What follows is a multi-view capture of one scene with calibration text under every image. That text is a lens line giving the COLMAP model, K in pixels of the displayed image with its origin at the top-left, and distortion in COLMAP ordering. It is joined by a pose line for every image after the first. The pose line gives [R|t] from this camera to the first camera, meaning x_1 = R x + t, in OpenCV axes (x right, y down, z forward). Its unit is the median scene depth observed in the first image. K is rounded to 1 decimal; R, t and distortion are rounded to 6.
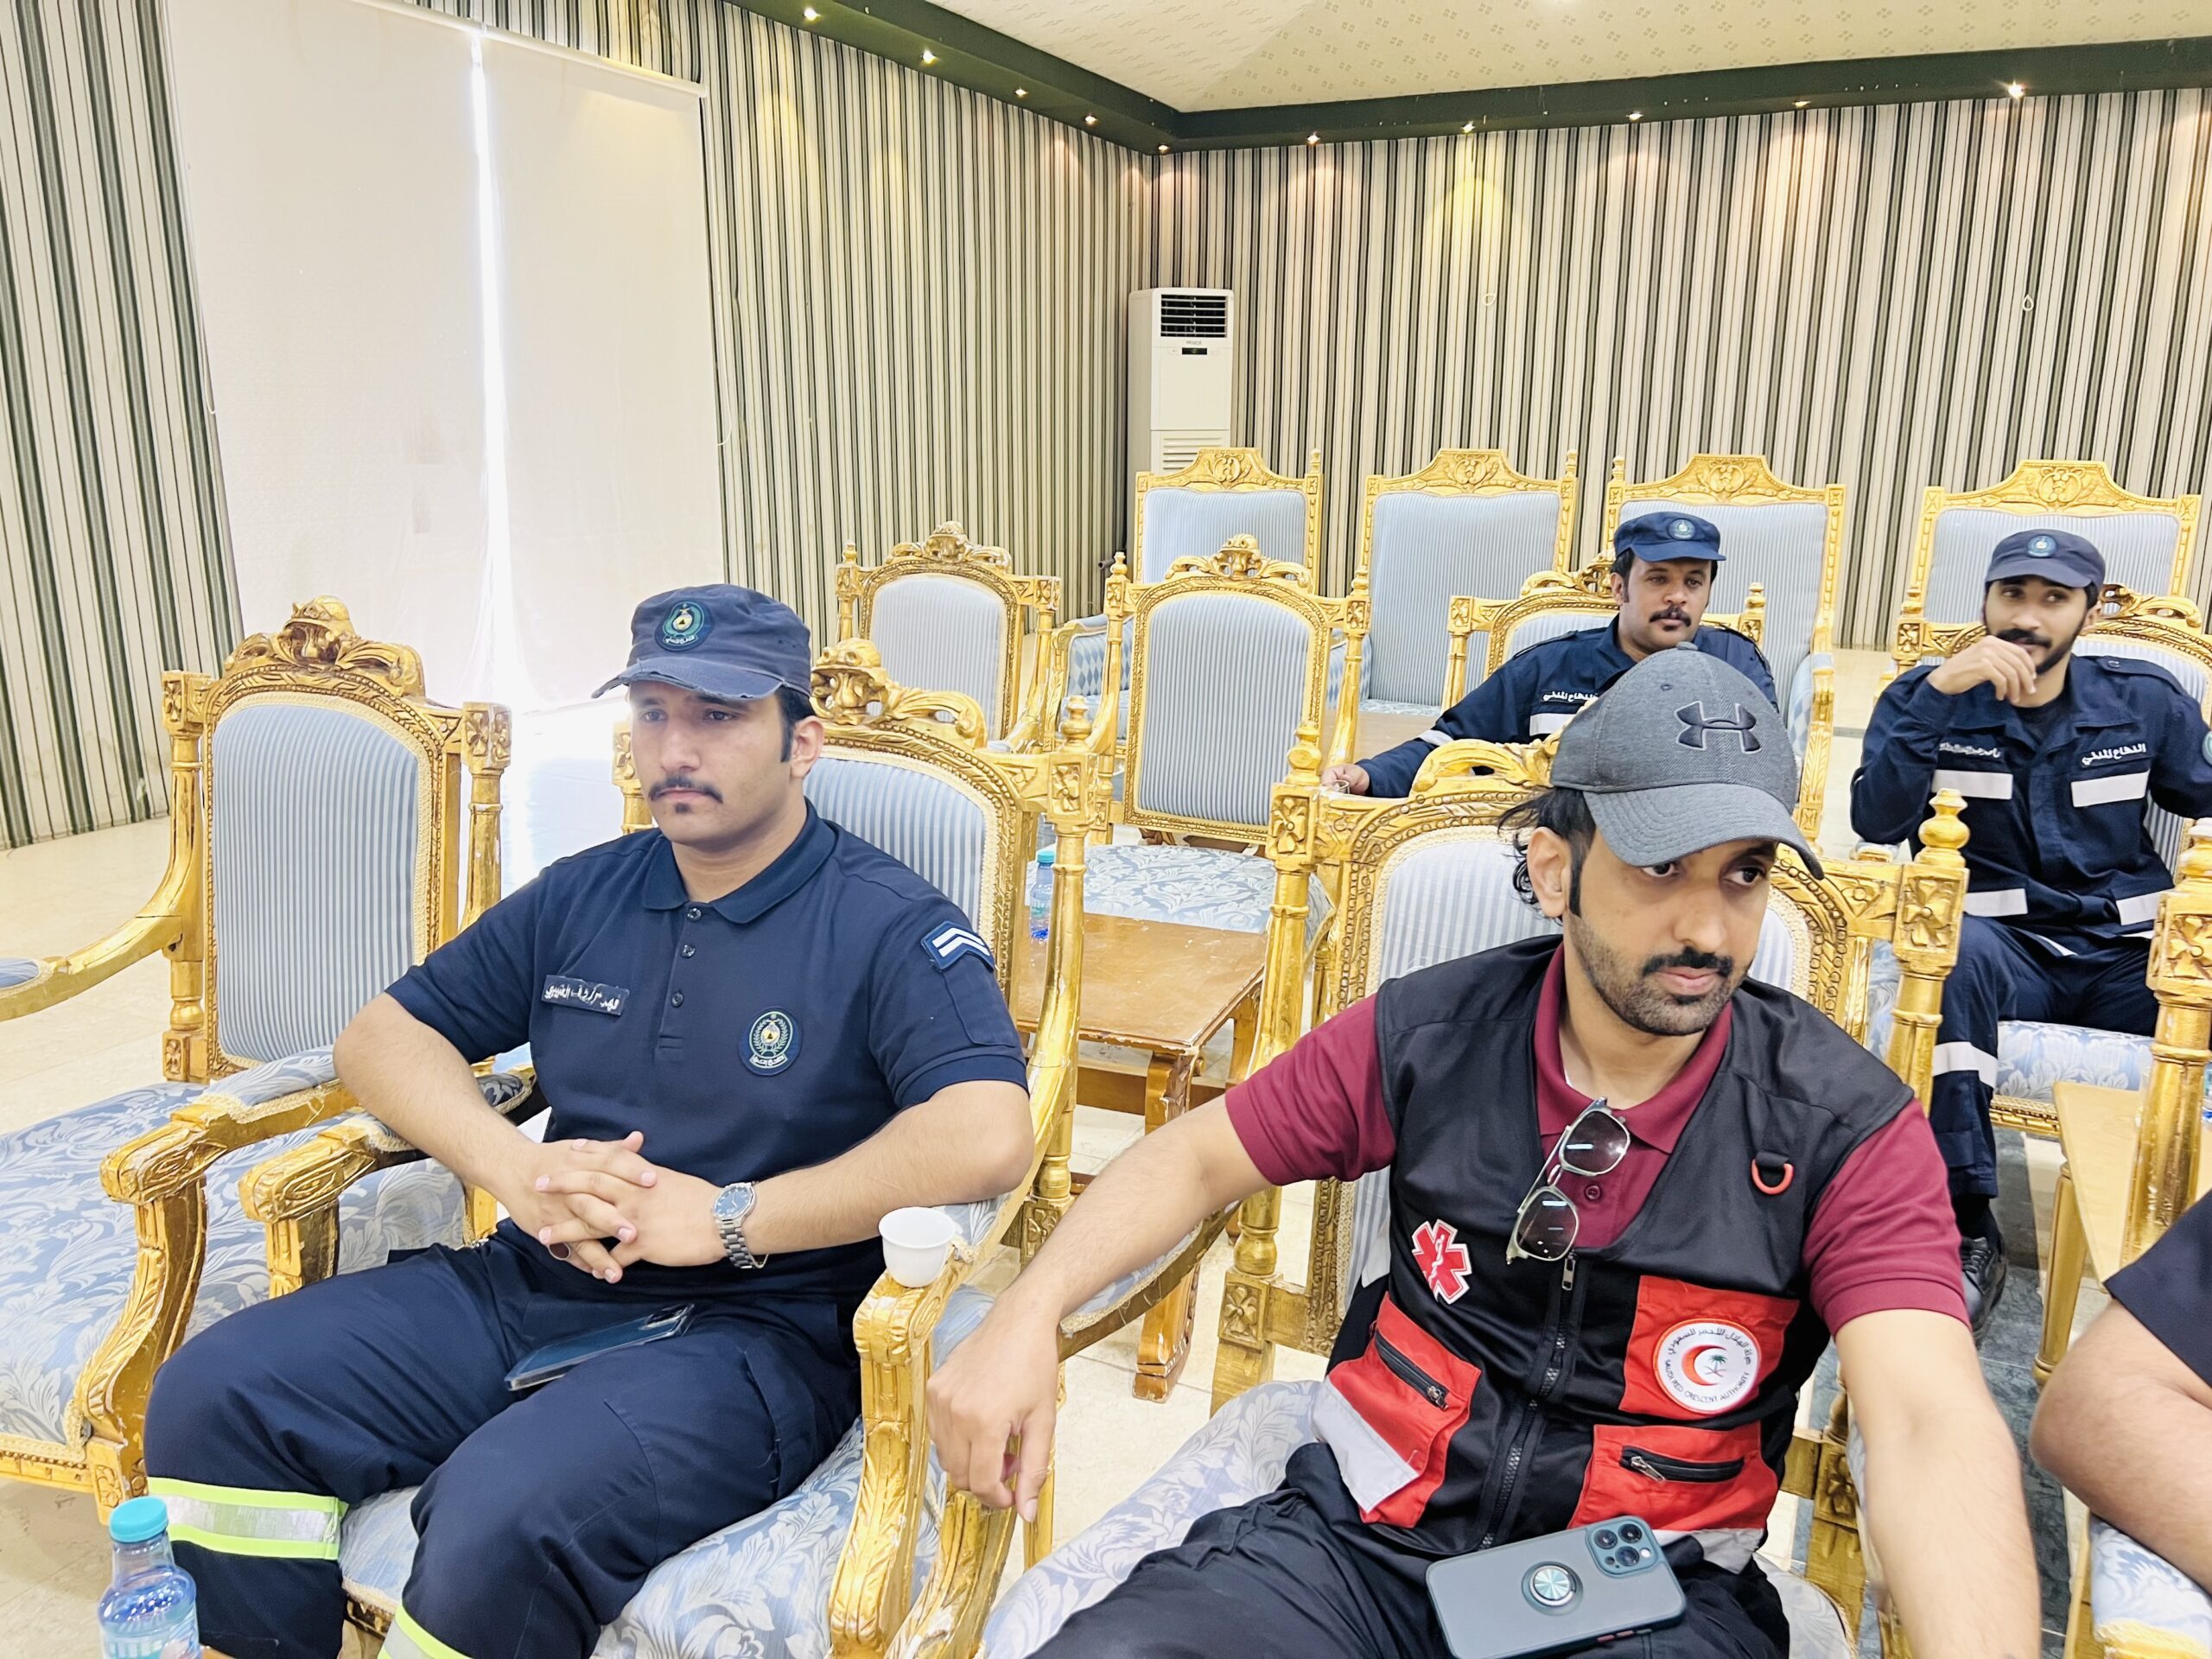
lens RADIAL K [[1674.5, 0, 1113.5], [0, 1674.5, 831.7], [0, 0, 1]] dist [0.046978, -0.049913]
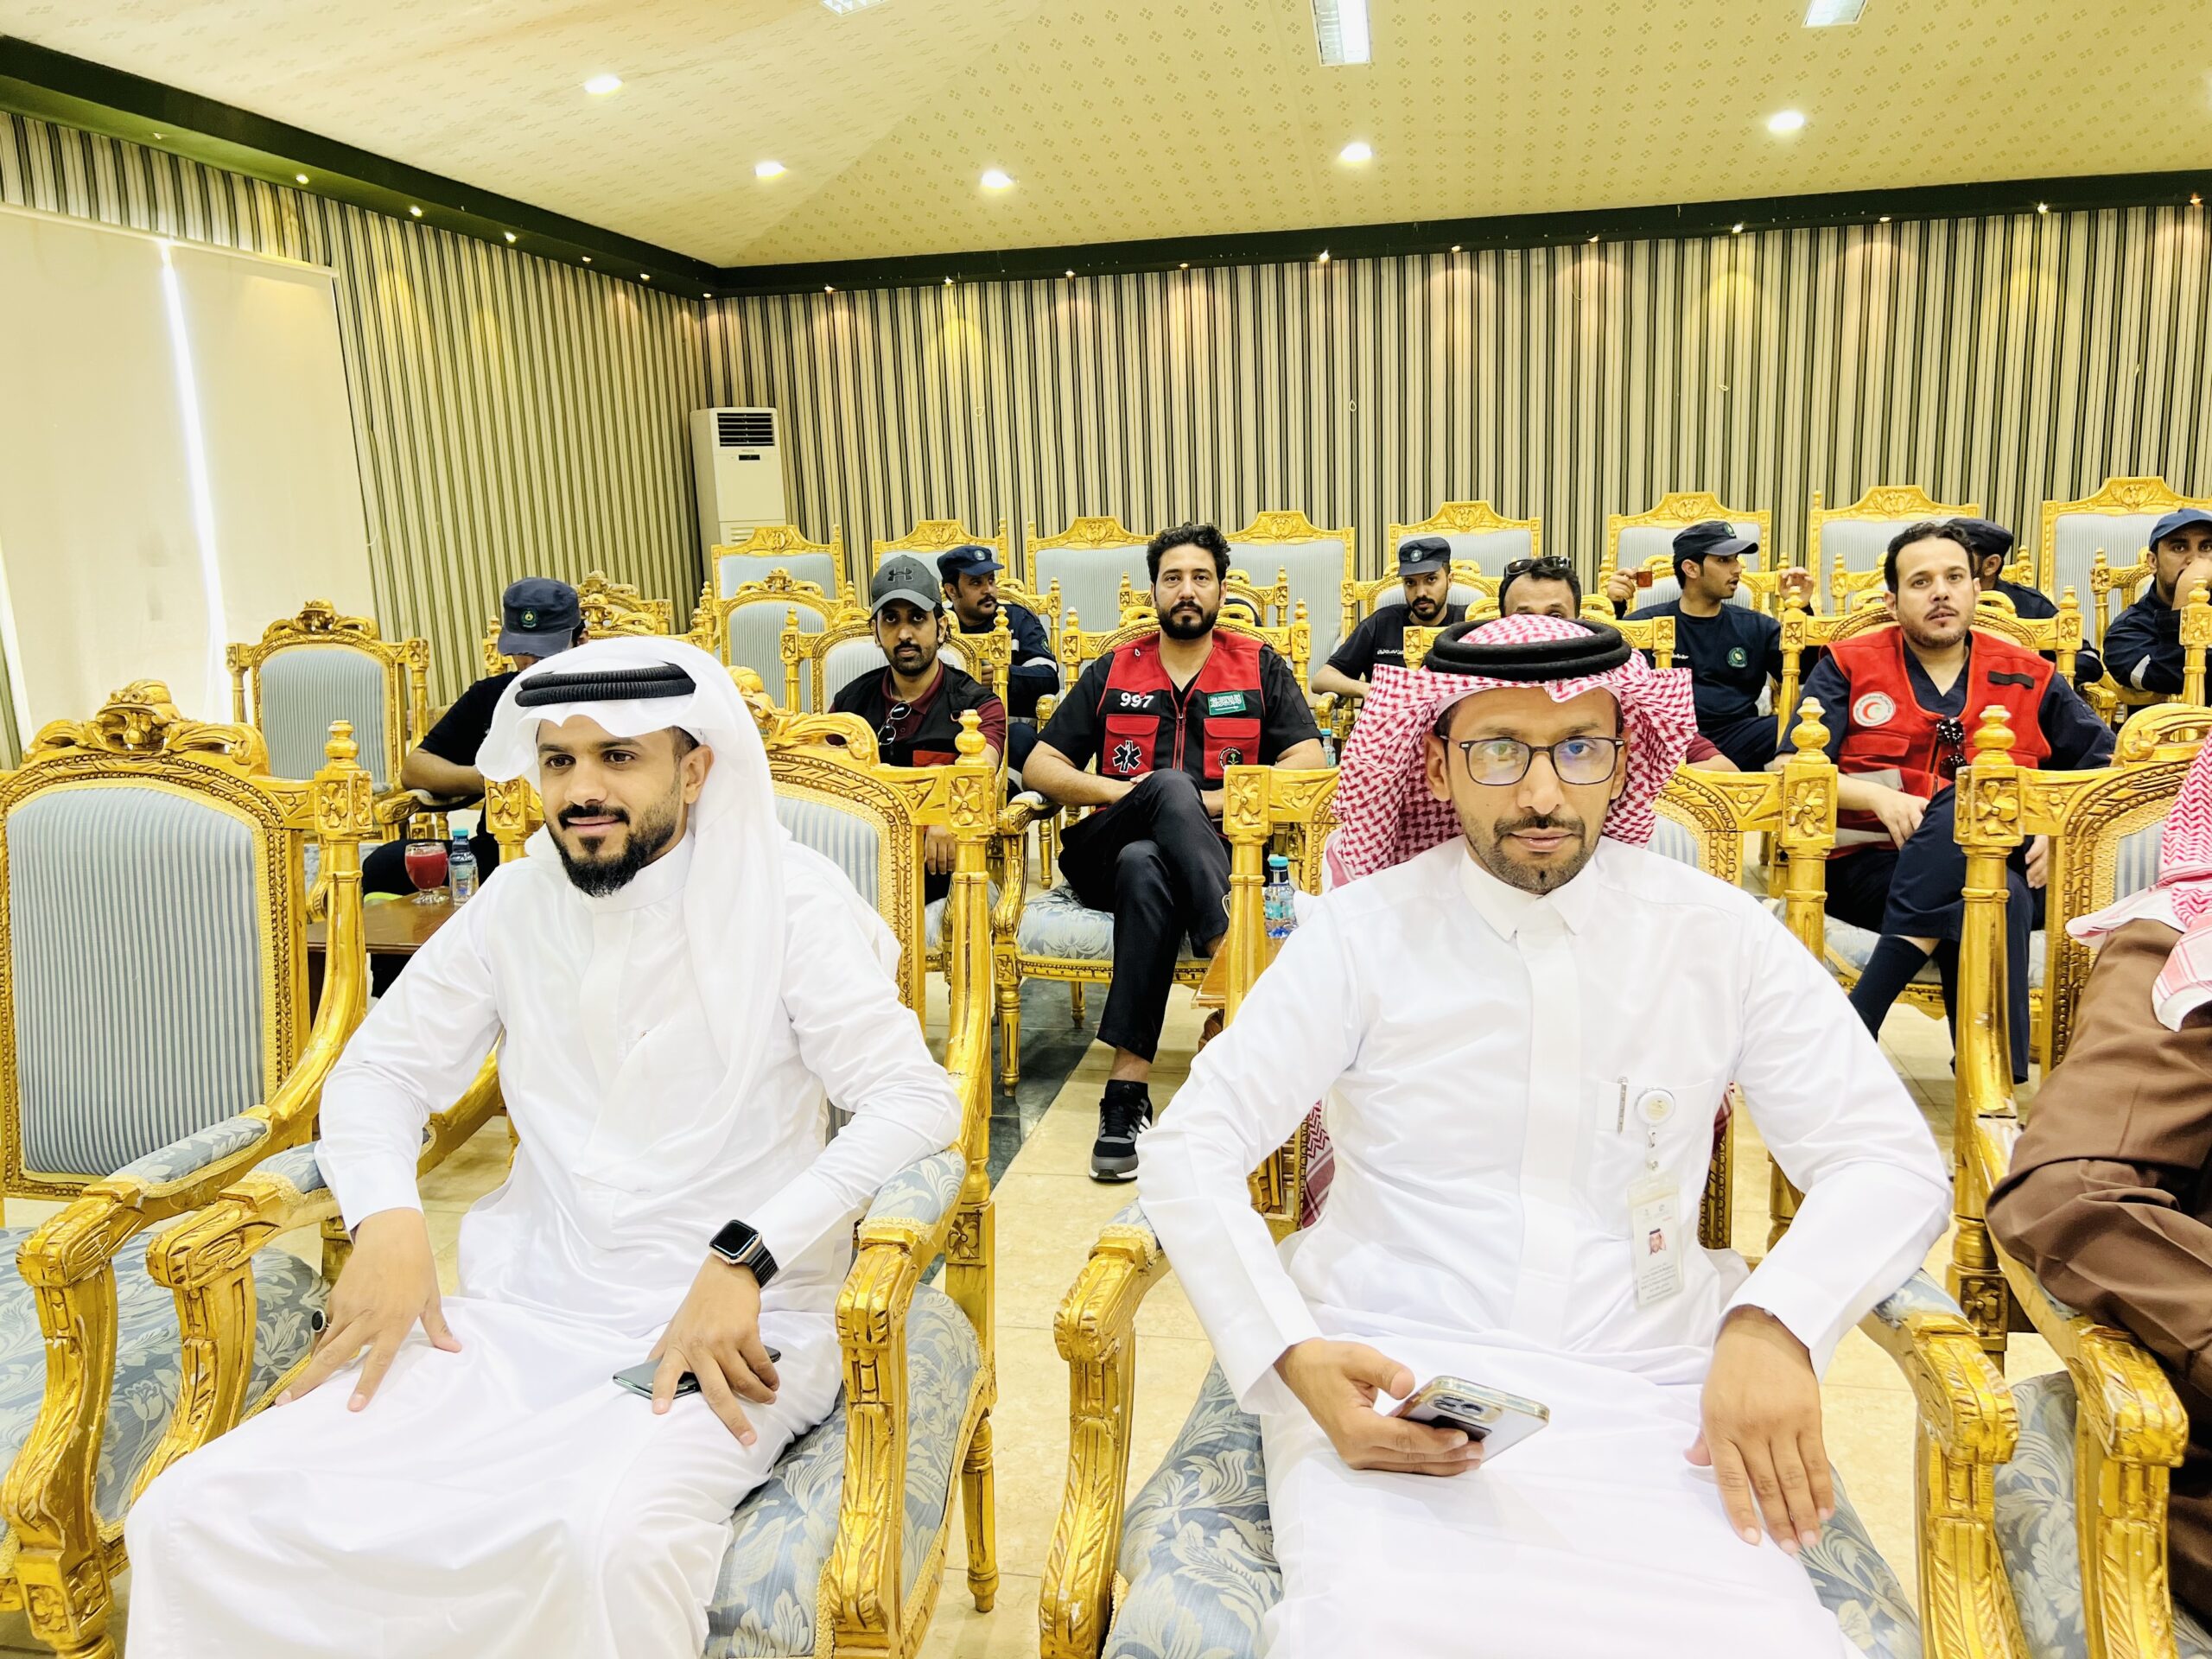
lens RADIAL K [[1674.5, 0, 1113.5], [0, 1674.5, 831.7], [0, 0, 1]] dist [0.046978, -0.049913]
pose [[0.968140, -0.088347, 0.234307, -0.007114], [0.100854, 0.994018, -0.041924, 0.073911], [-0.229201, 0.064219, 0.971258, -0.272134]]
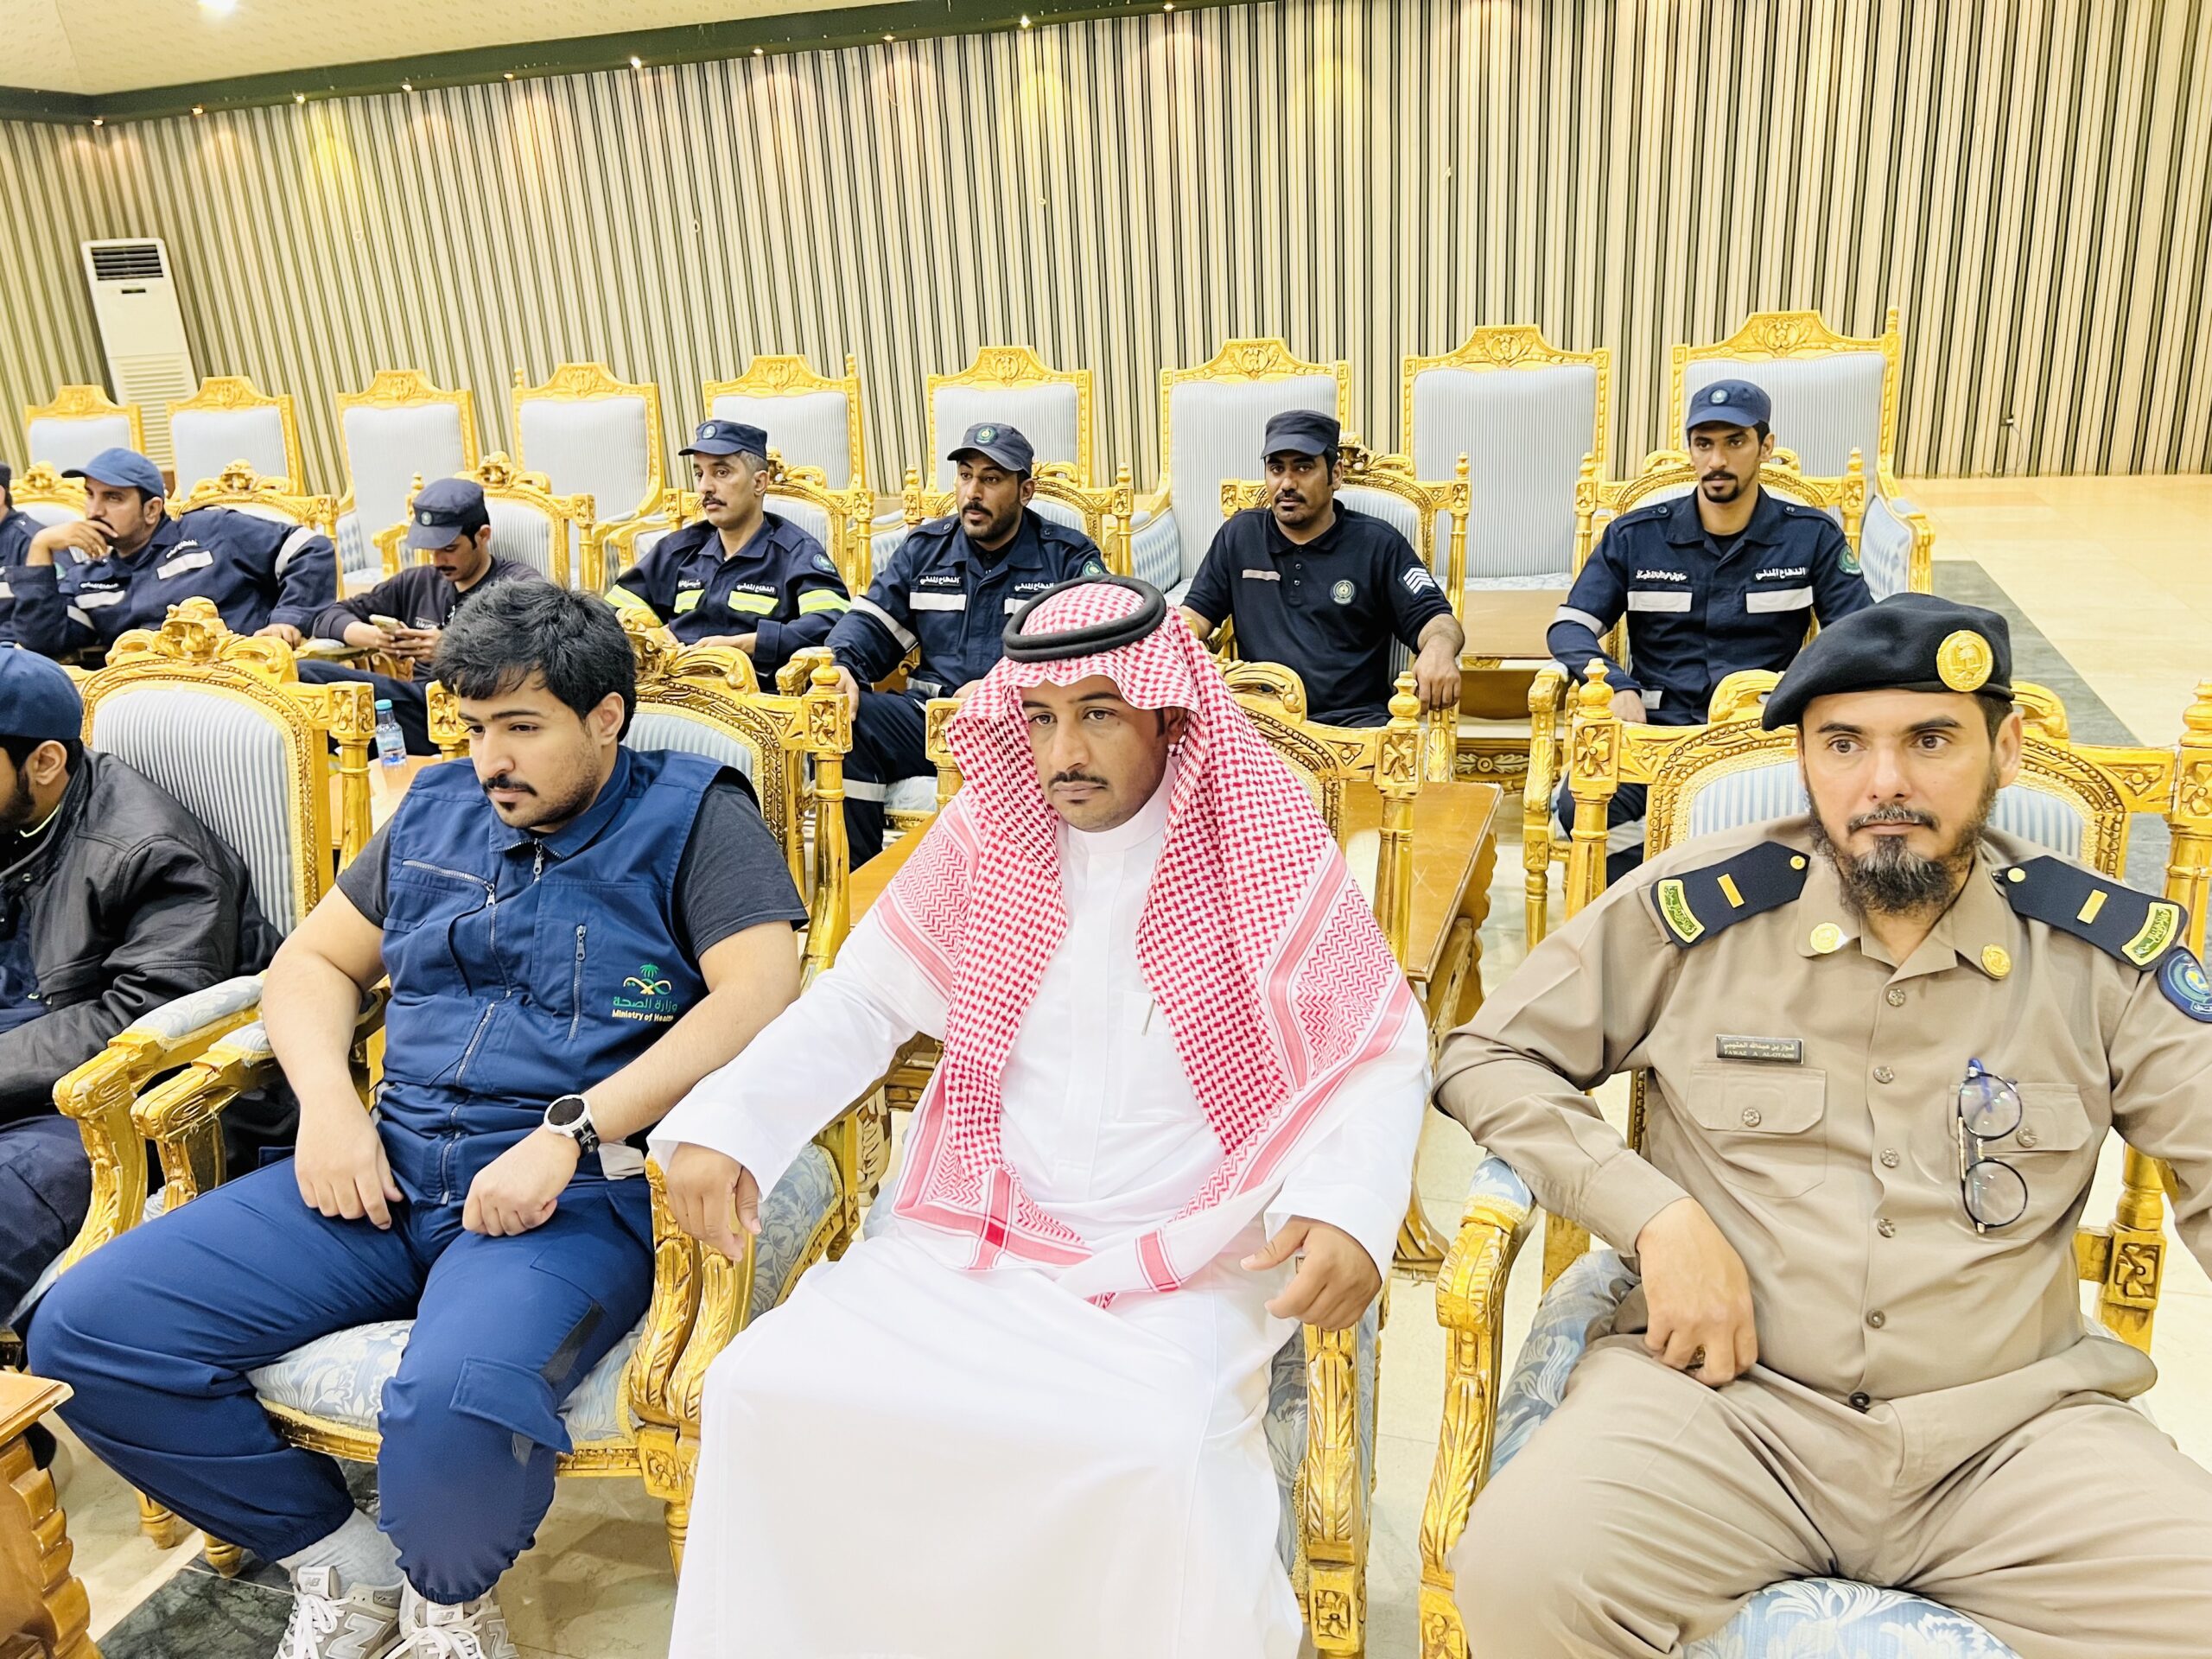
lens RADIAL K [[1651.5, 0, 1116.0], [0, 1651.5, 820.8], [0, 0, 1]] dist [0.046738, -0.059951]
pose [[0.988059, -0.103439, 0.114188, 0.650445], [0.095040, 0.992513, 0.076716, 0.077499], [-0.121269, -0.064948, 0.990493, -0.342110]]
